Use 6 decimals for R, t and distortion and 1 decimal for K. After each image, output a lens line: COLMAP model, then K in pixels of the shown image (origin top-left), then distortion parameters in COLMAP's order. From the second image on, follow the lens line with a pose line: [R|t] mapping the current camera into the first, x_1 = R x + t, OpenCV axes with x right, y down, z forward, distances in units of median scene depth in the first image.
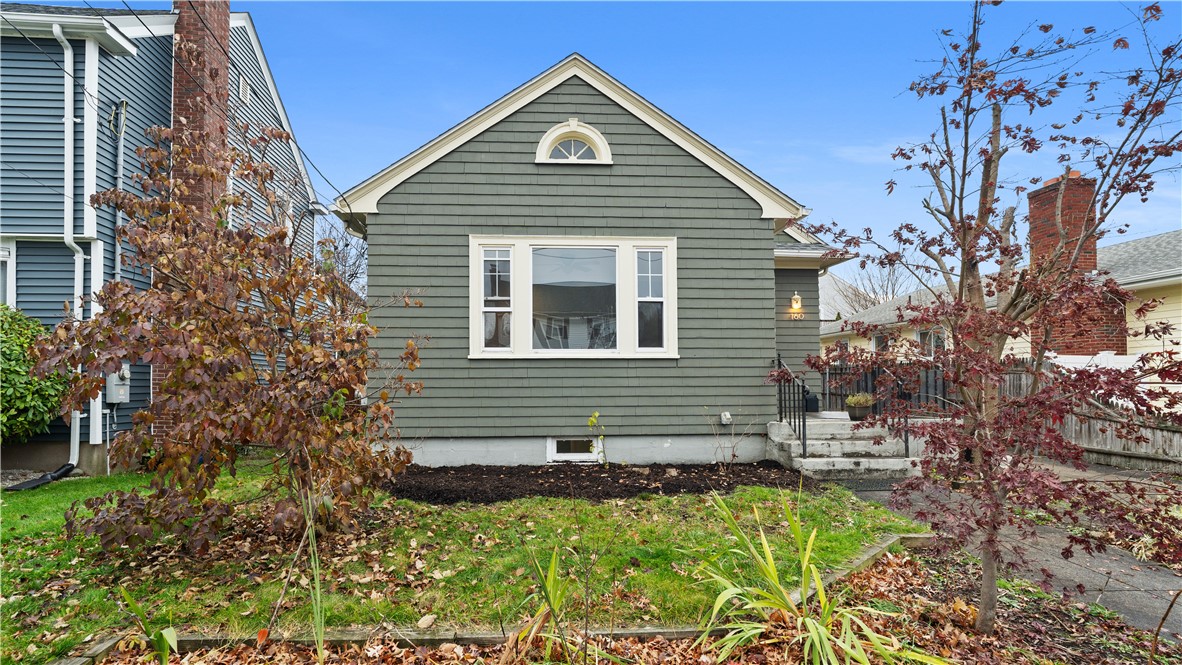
lens RADIAL K [[566.8, 0, 560.3], [0, 566.8, 373.0], [0, 0, 1]] dist [-0.009533, 0.003634]
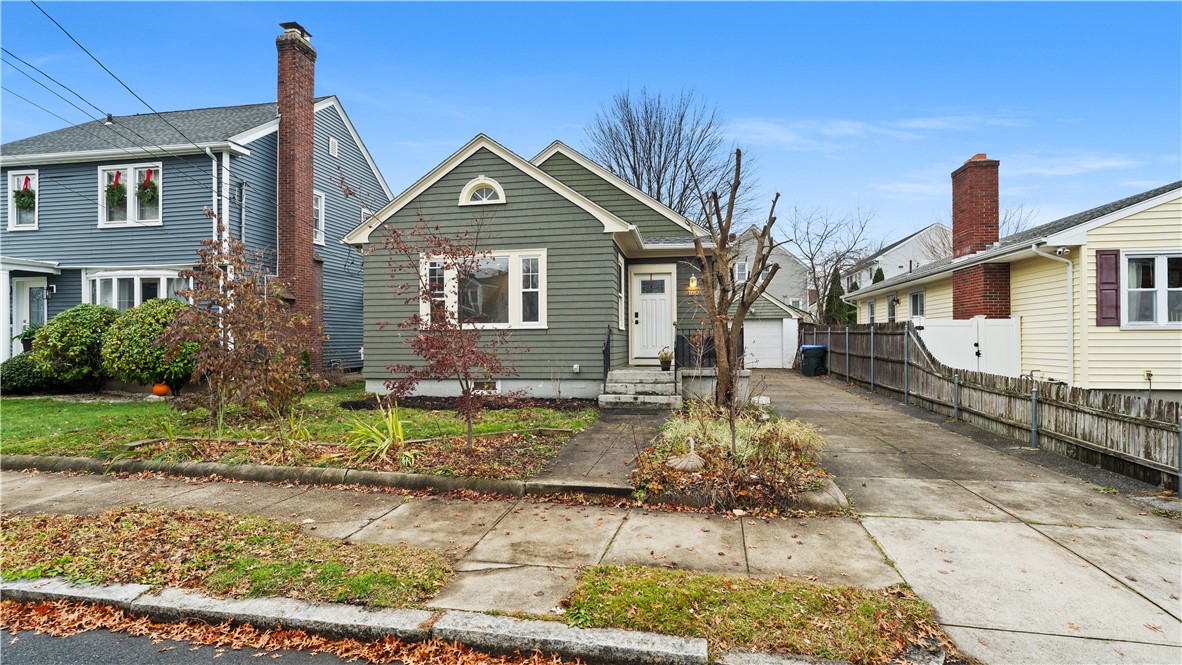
lens RADIAL K [[566.8, 0, 595.0], [0, 566.8, 331.6], [0, 0, 1]] dist [-0.009533, 0.003634]
pose [[0.972786, -0.006977, -0.231599, 0.681372], [0.007805, 0.999966, 0.002659, -0.020974], [0.231573, -0.004395, 0.972808, -0.444027]]
